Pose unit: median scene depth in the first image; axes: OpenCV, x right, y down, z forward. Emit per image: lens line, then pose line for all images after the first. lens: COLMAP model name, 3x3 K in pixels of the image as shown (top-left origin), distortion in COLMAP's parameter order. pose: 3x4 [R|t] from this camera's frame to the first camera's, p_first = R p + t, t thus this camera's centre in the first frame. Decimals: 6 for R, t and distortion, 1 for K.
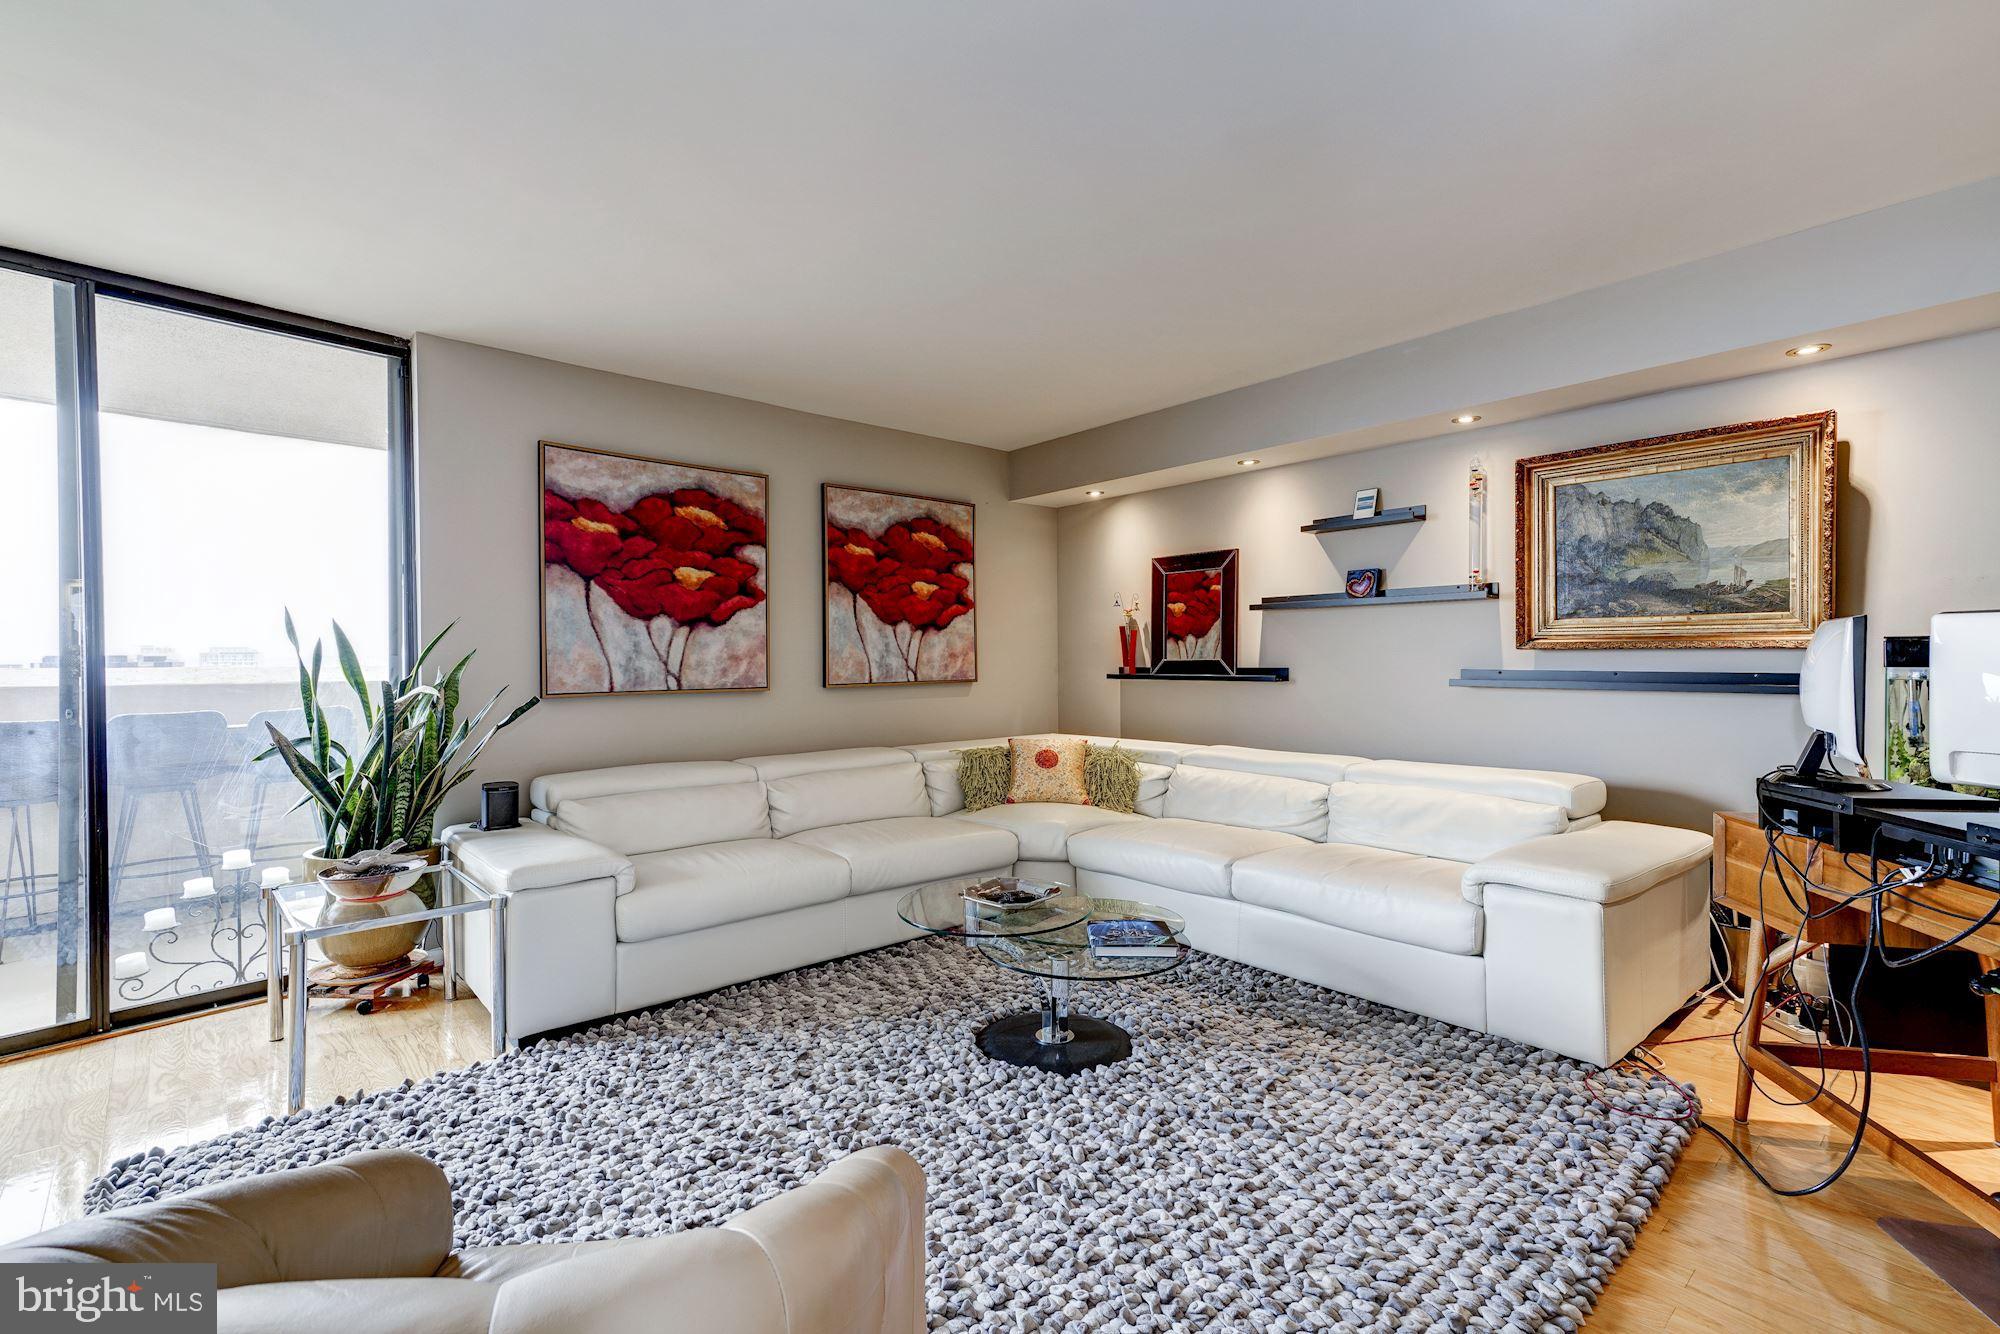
lens RADIAL K [[917.3, 0, 996.0], [0, 917.3, 670.1], [0, 0, 1]] dist [0.009103, 0.000337]
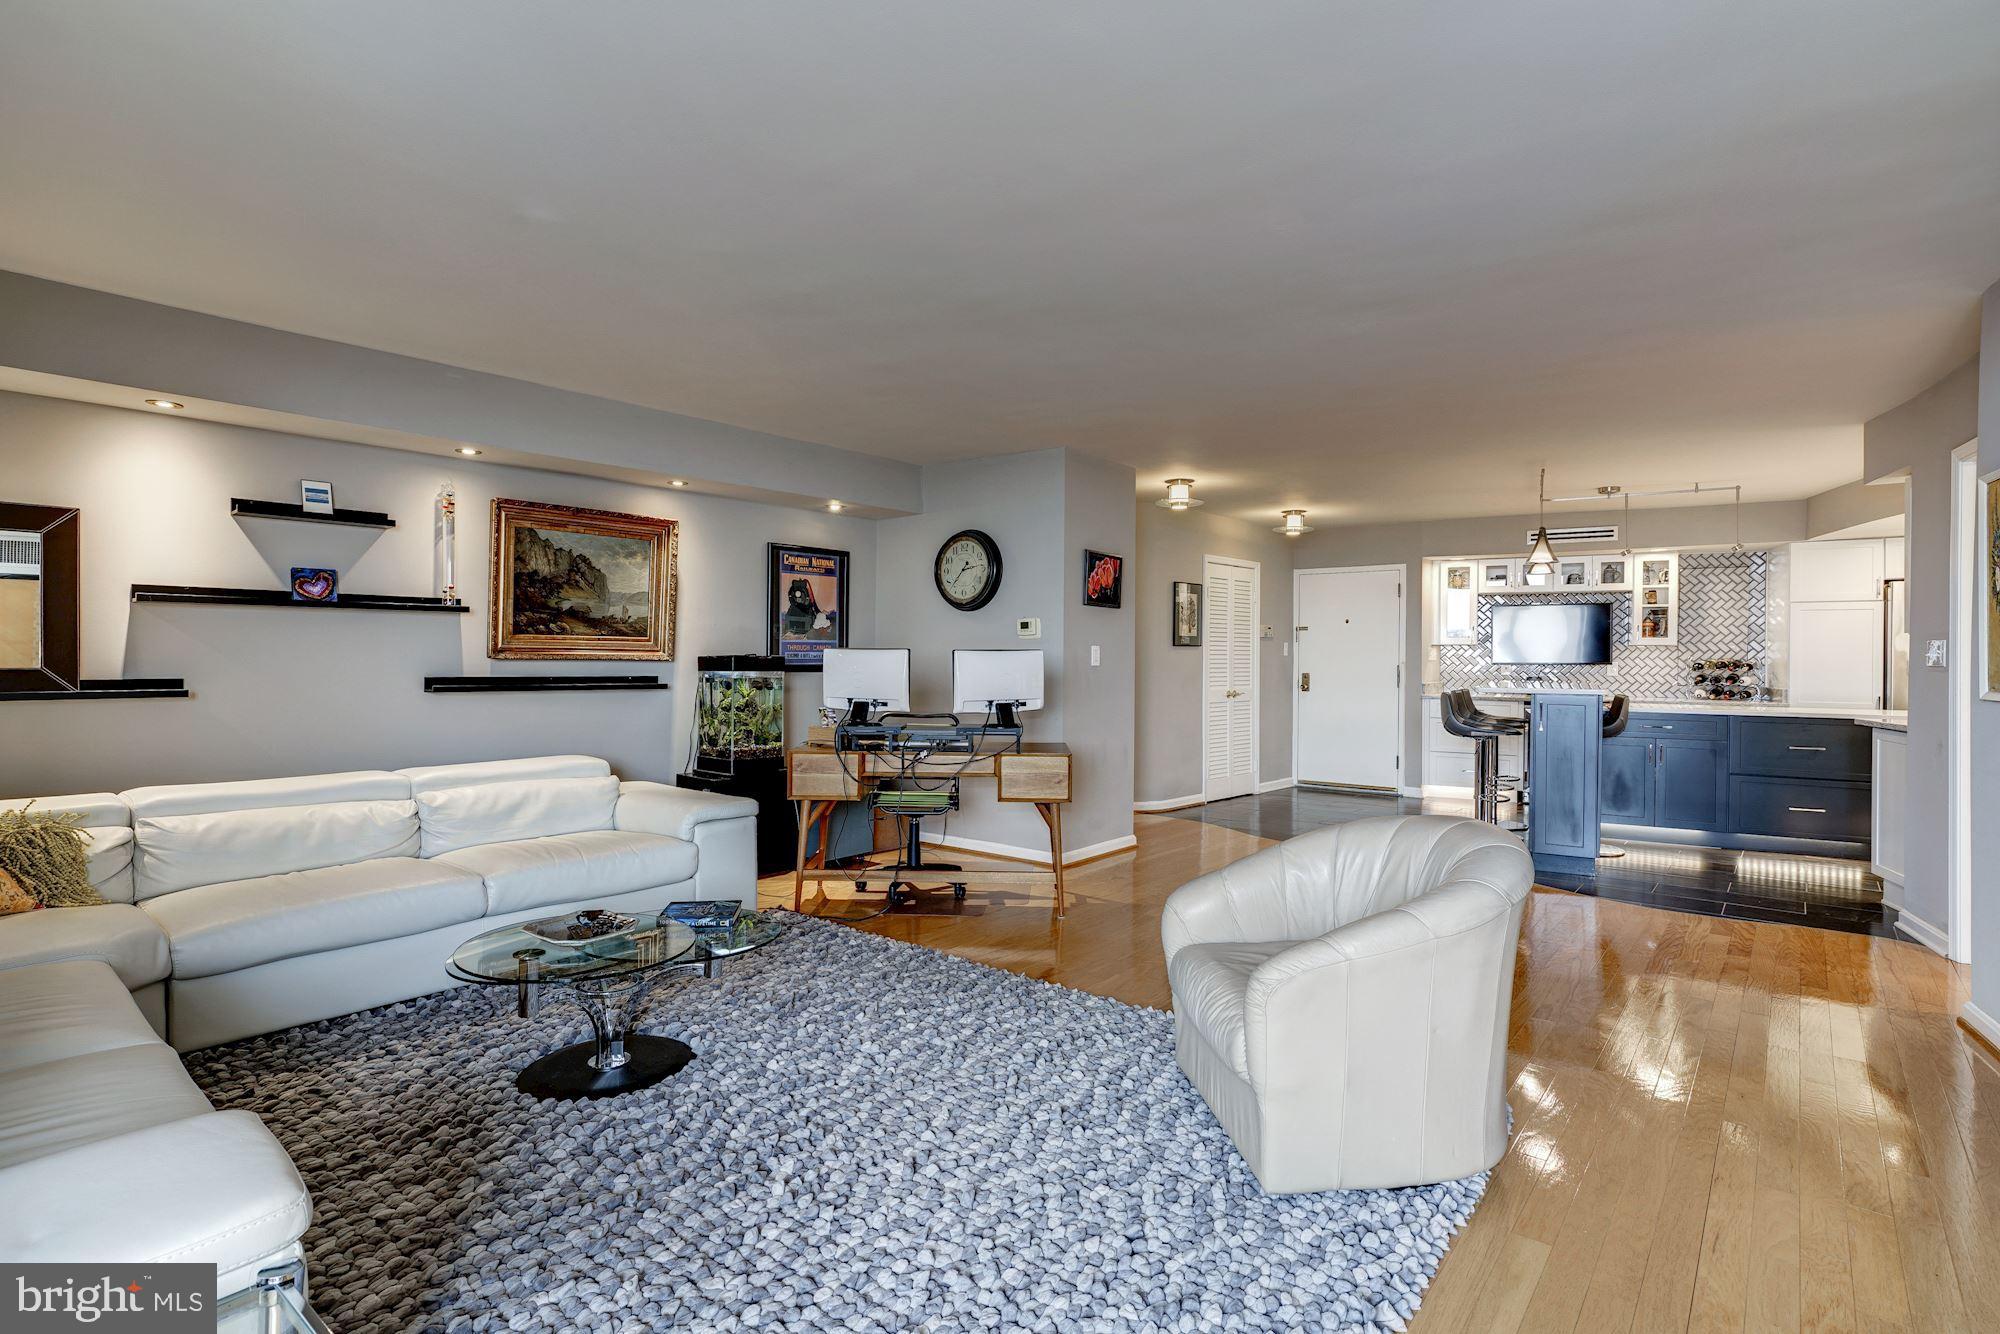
lens RADIAL K [[975.4, 0, 984.9], [0, 975.4, 663.9], [0, 0, 1]] dist [0.017499, 0.000266]
pose [[-0.150181, 0.002535, 0.988655, -0.749603], [0.011712, 0.999931, -0.000784, -0.008181], [-0.988589, 0.011461, -0.150201, 0.565263]]
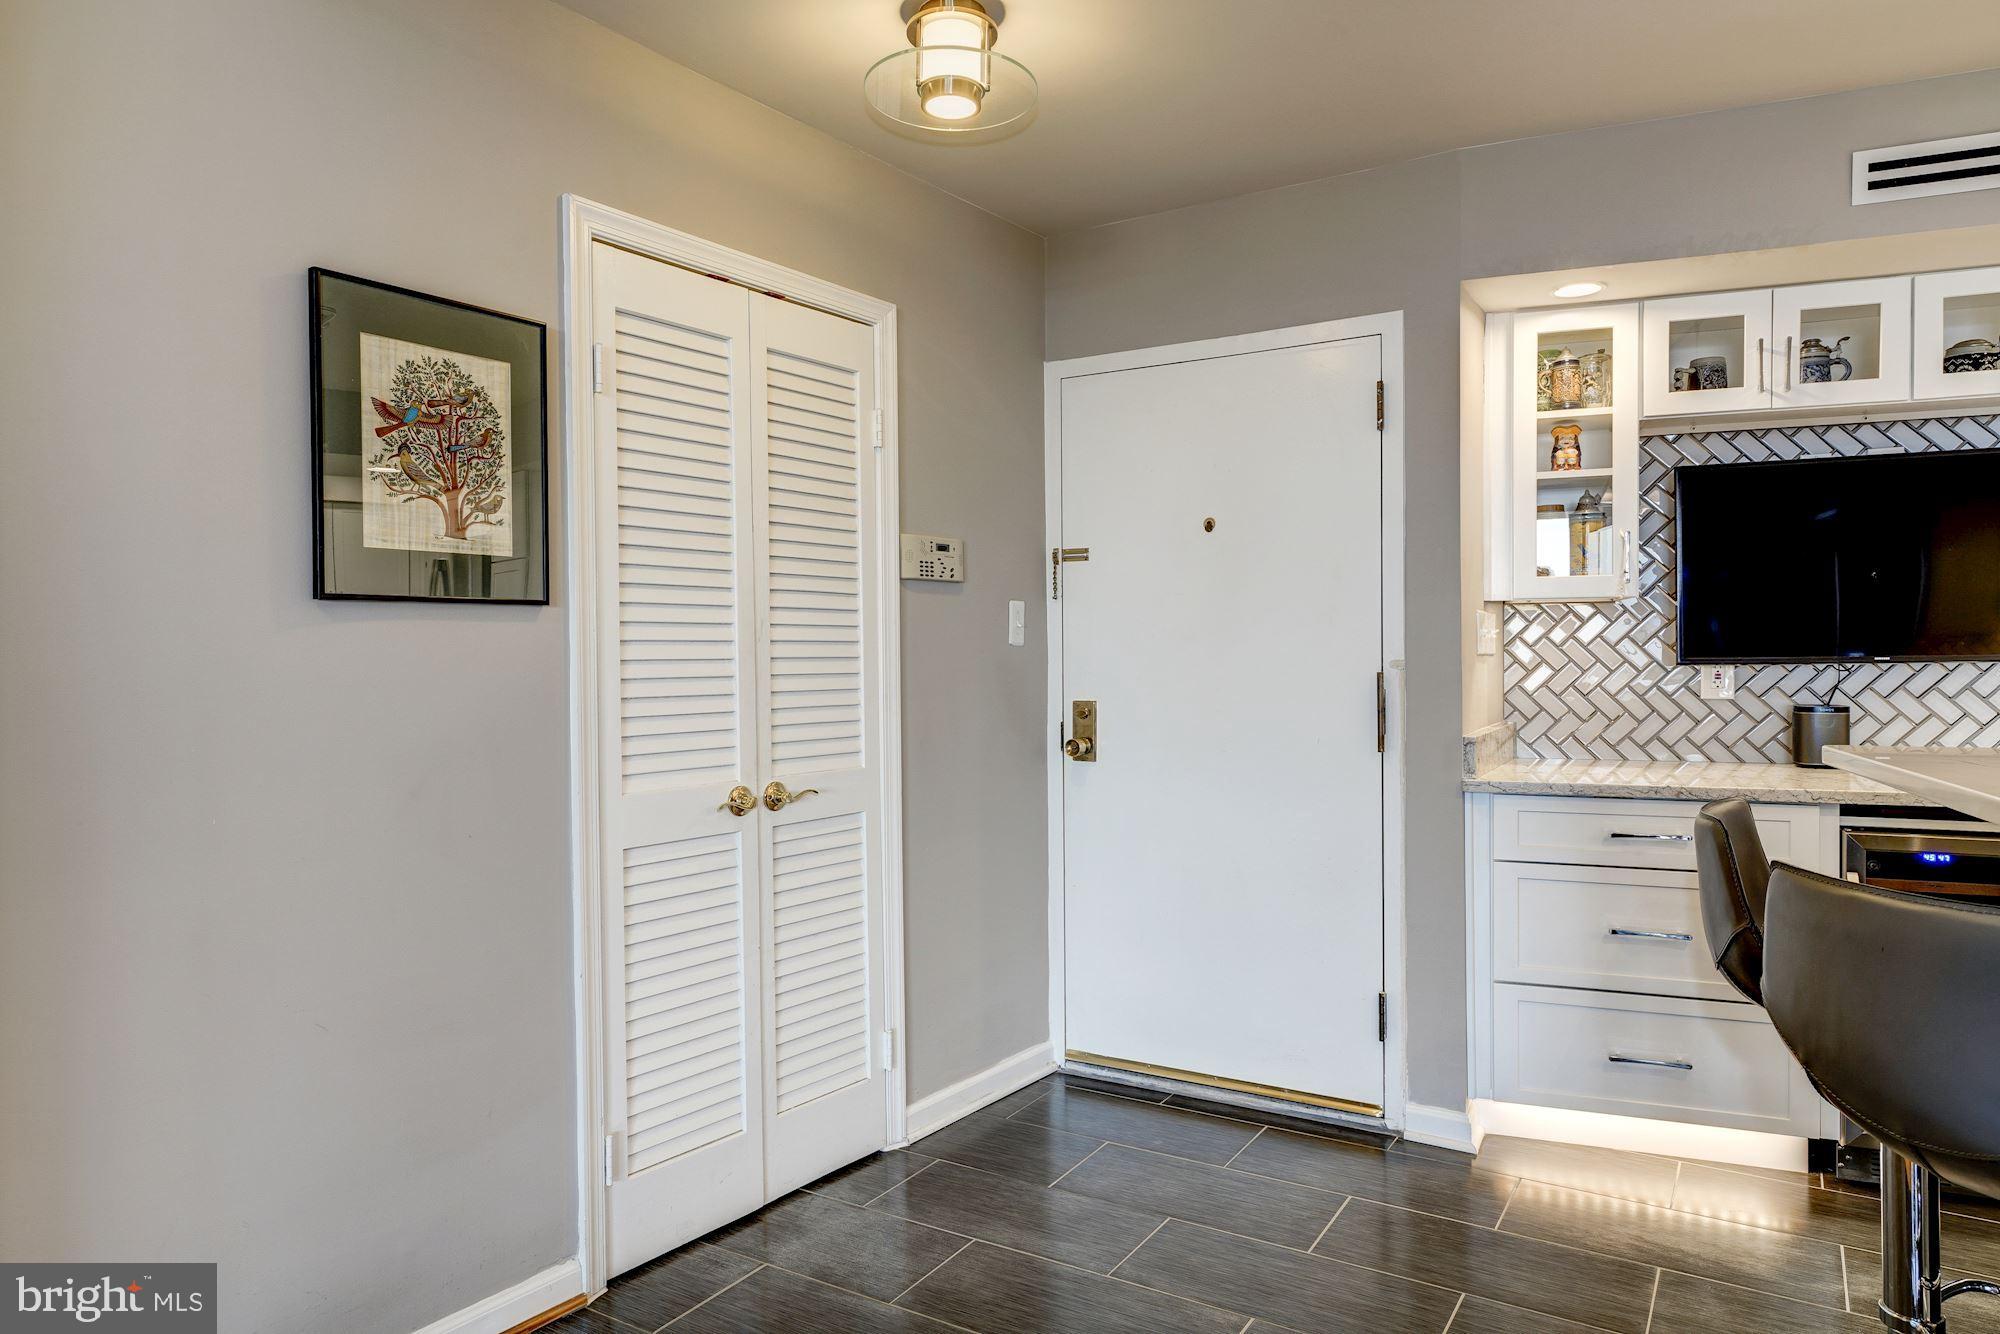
lens RADIAL K [[1246.8, 0, 1000.0], [0, 1246.8, 667.0], [0, 0, 1]] dist [0.004489, 0.020000]
pose [[-0.277675, -0.000244, 0.960675, 0.612017], [0.026030, 0.999631, 0.007778, -0.011487], [-0.960322, 0.027166, -0.277566, -0.243916]]
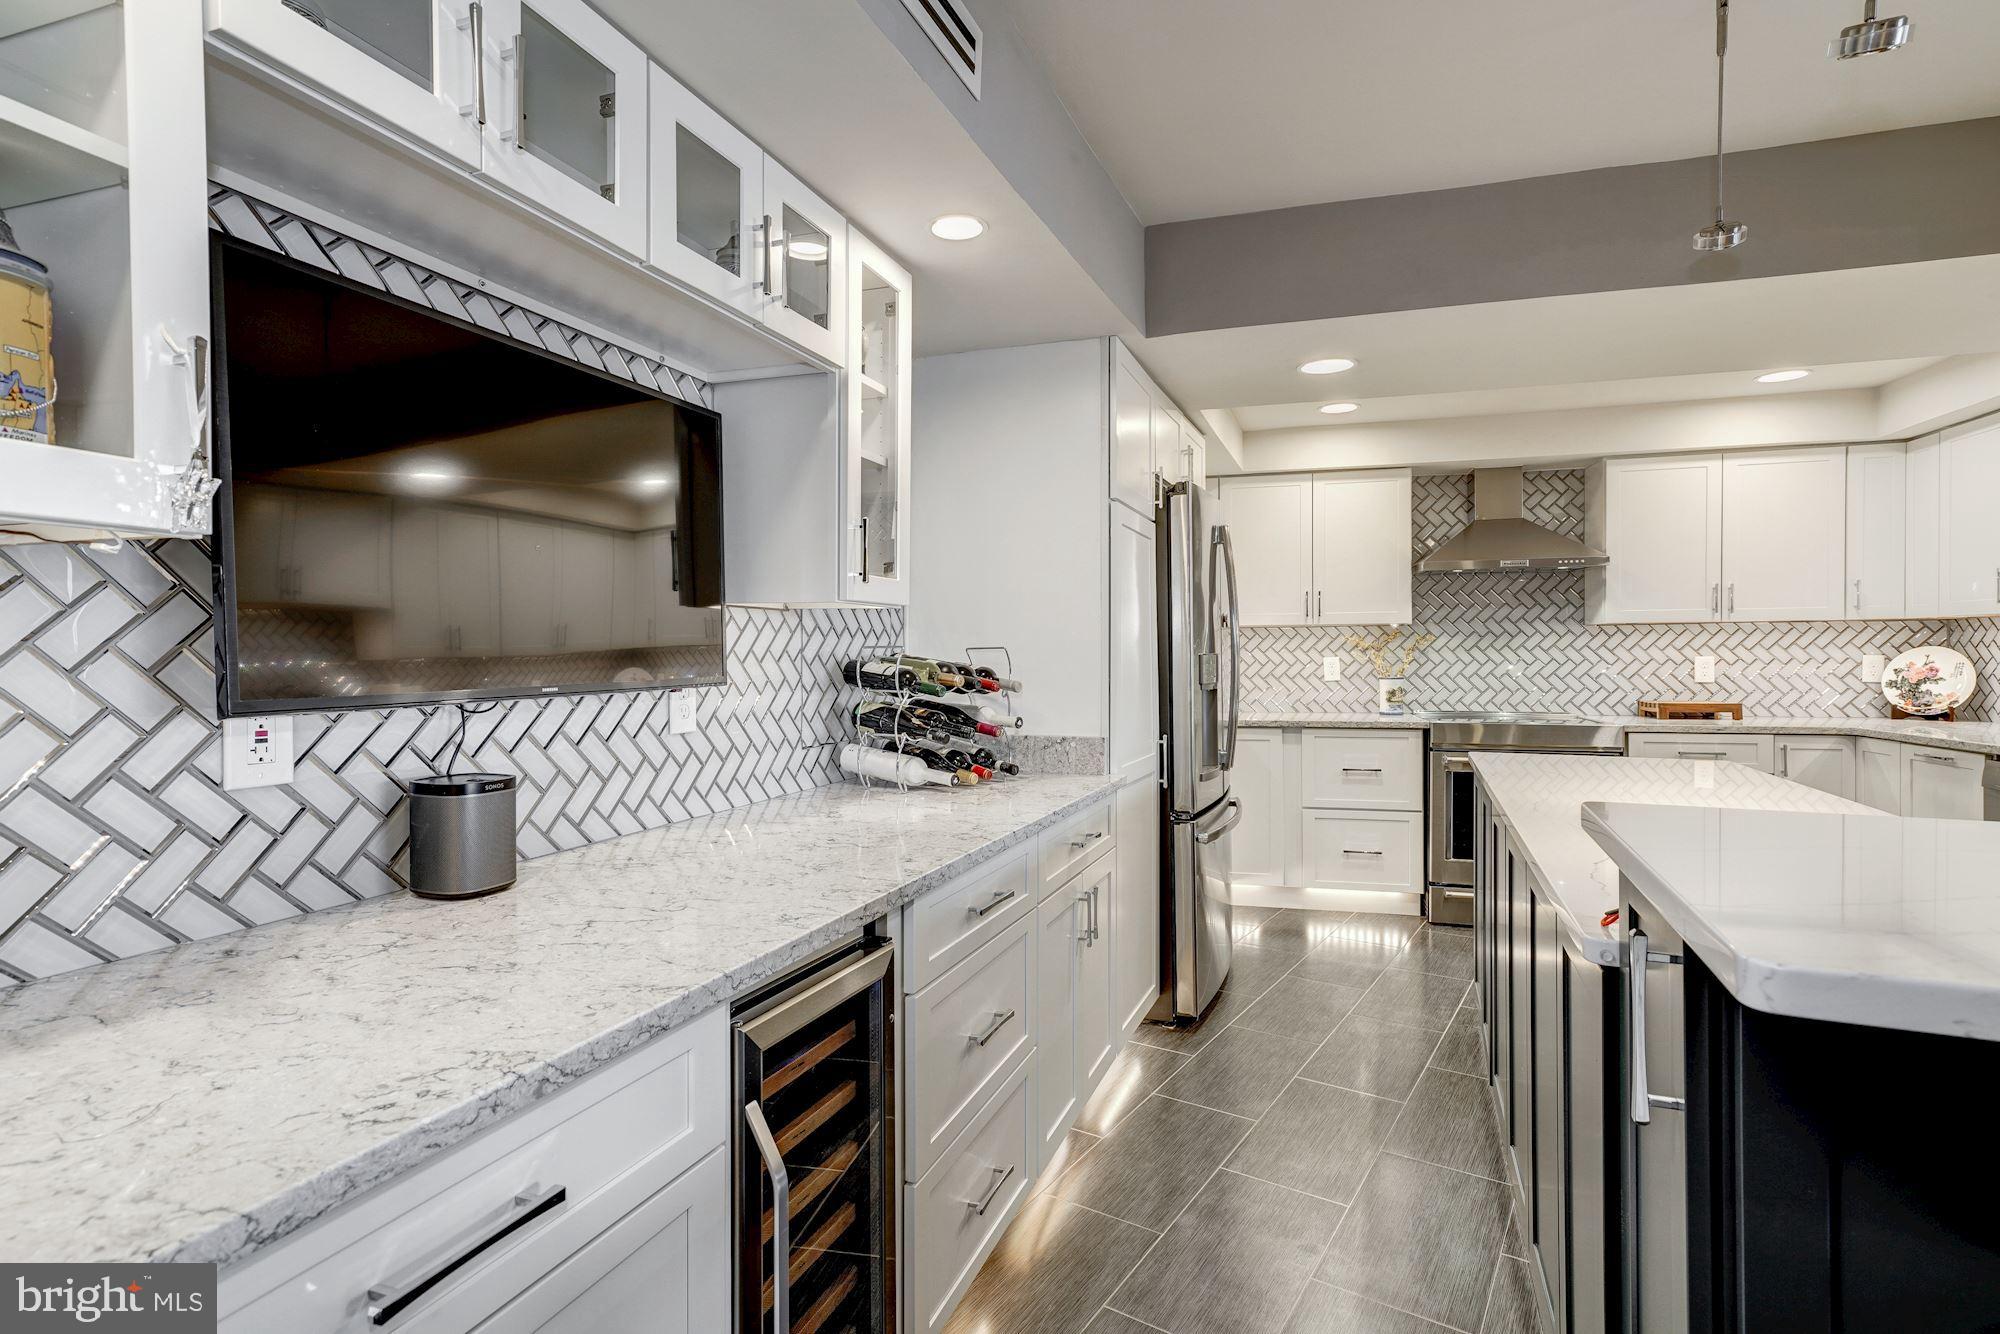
lens RADIAL K [[980.5, 0, 990.9], [0, 980.5, 667.1], [0, 0, 1]] dist [0.014282, 0.001662]
pose [[-0.969691, 0.021036, -0.243426, 1.167596], [0.013835, 0.999416, 0.031251, -0.014156], [0.243942, 0.026936, -0.969416, -0.610594]]
